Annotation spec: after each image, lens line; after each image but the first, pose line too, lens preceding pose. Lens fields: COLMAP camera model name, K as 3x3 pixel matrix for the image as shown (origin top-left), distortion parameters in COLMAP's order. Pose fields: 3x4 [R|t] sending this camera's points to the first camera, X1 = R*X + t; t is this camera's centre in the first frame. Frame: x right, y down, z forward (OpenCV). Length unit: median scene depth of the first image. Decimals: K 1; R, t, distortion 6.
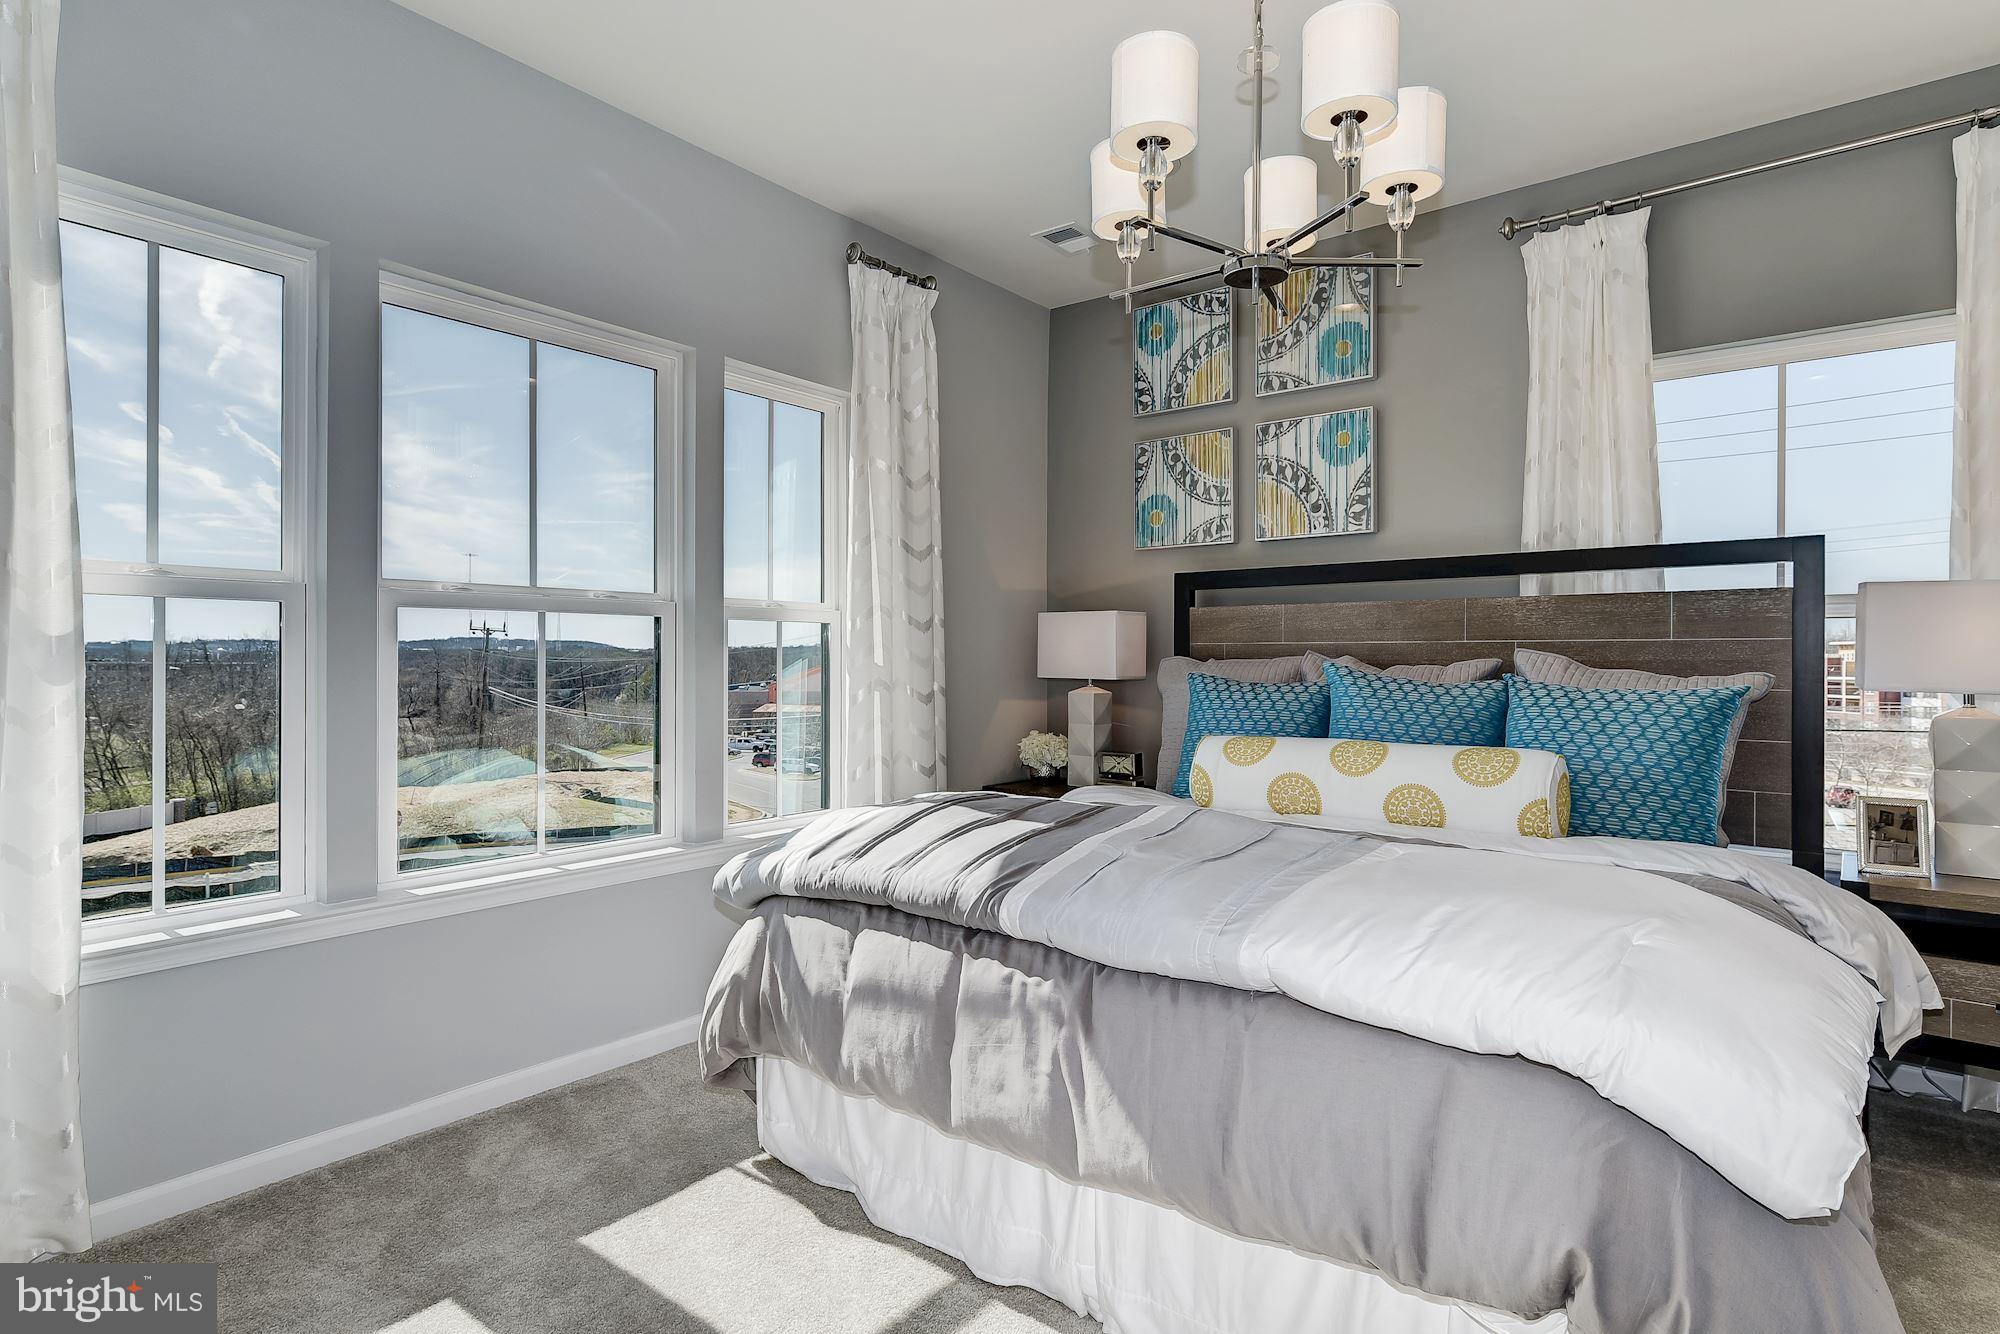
lens RADIAL K [[1004.0, 0, 1004.3], [0, 1004.0, 661.6], [0, 0, 1]] dist [-0.001552, -0.000153]
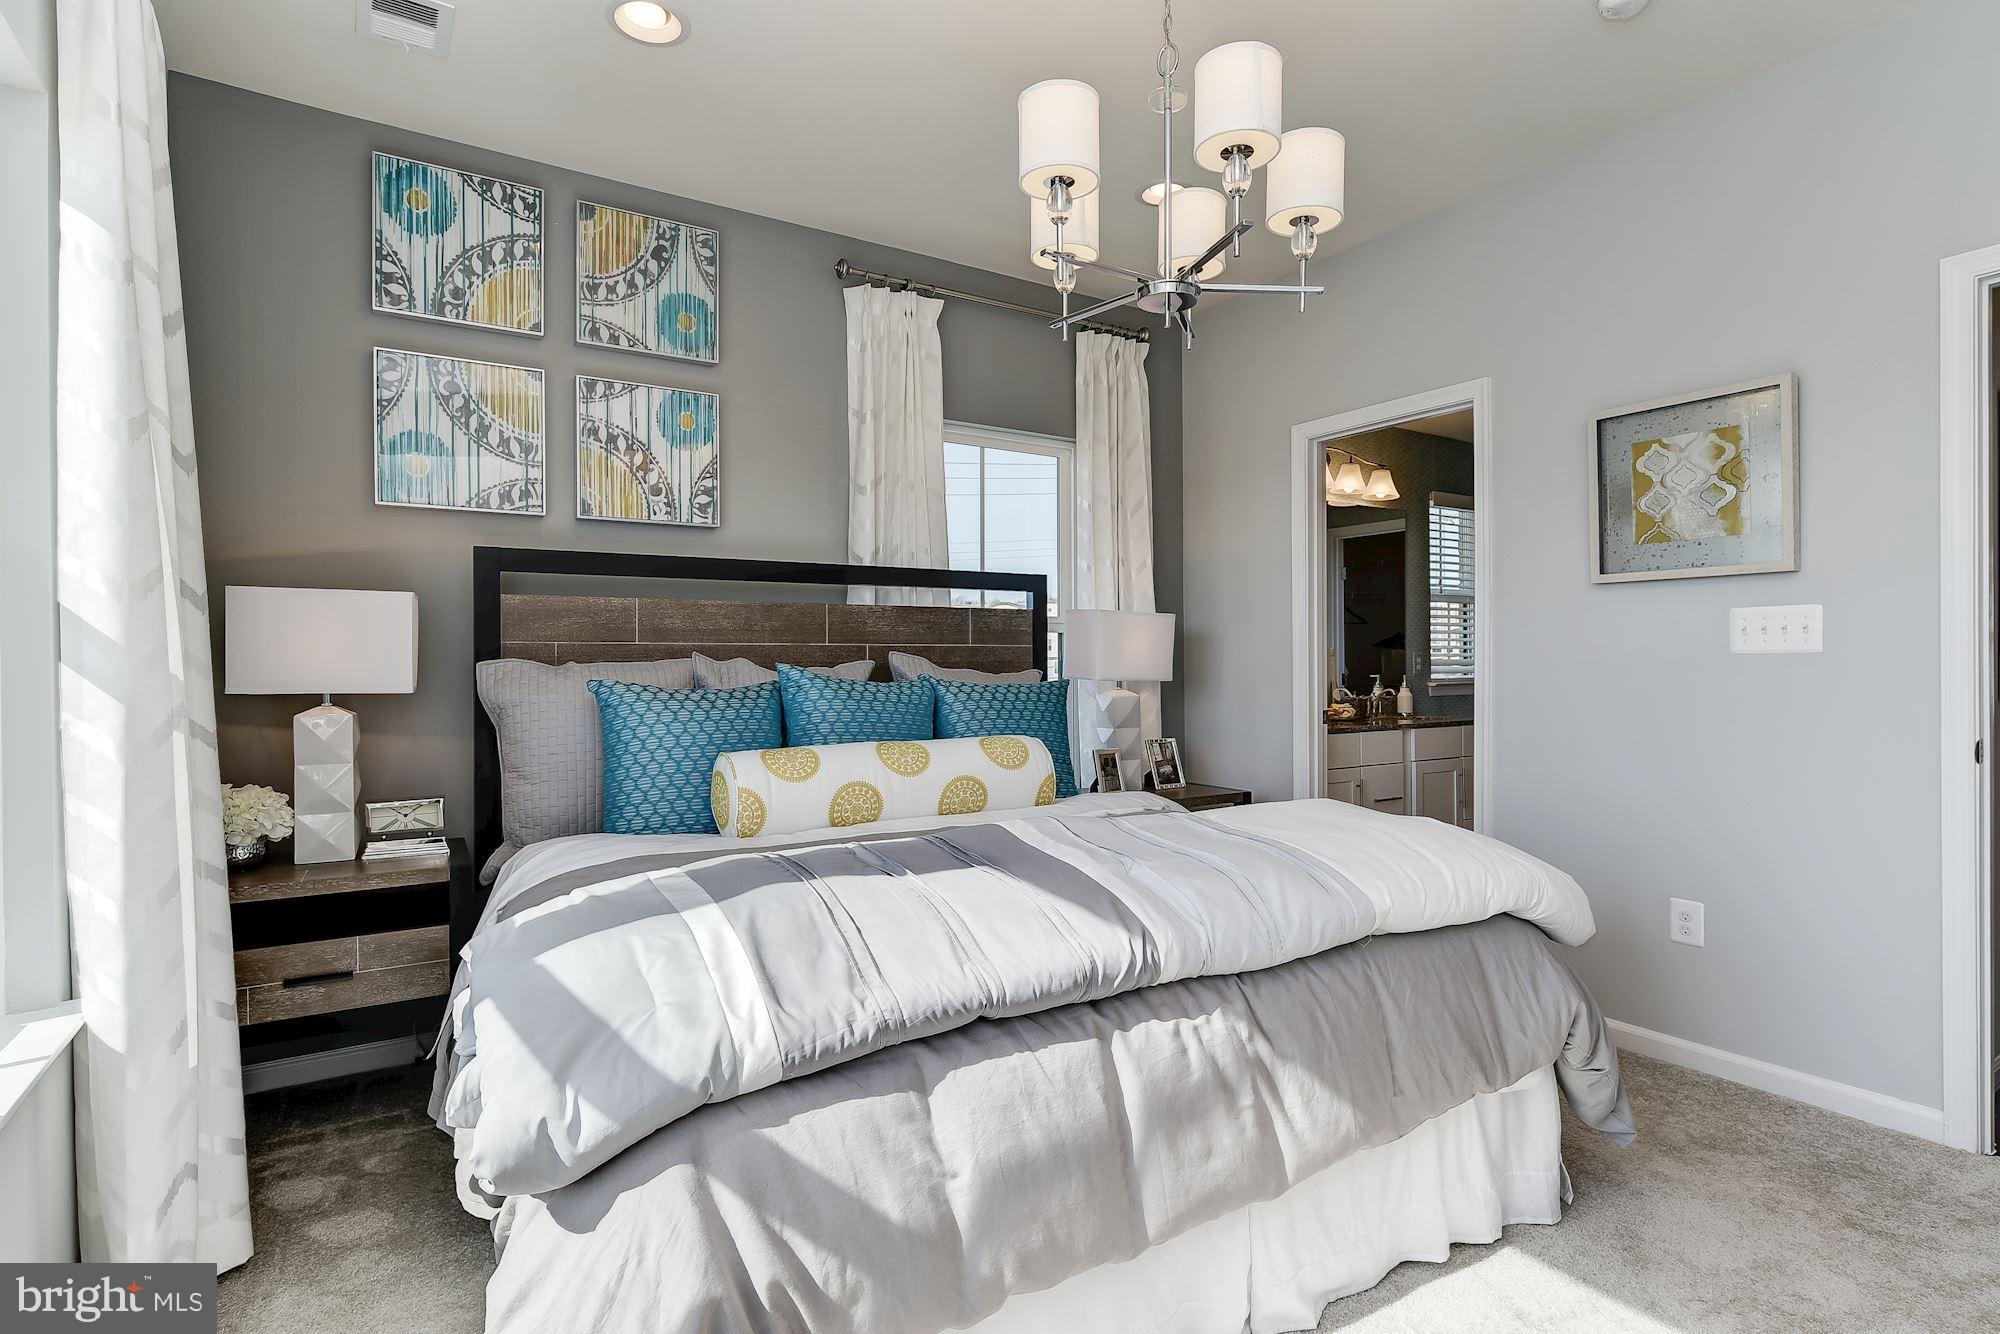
lens RADIAL K [[1004.0, 0, 1004.3], [0, 1004.0, 661.6], [0, 0, 1]] dist [-0.001552, -0.000153]
pose [[0.331924, -0.004906, 0.943294, -0.422372], [0.005561, 0.999979, 0.003244, -0.003859], [-0.943290, 0.004168, 0.331944, 0.416625]]
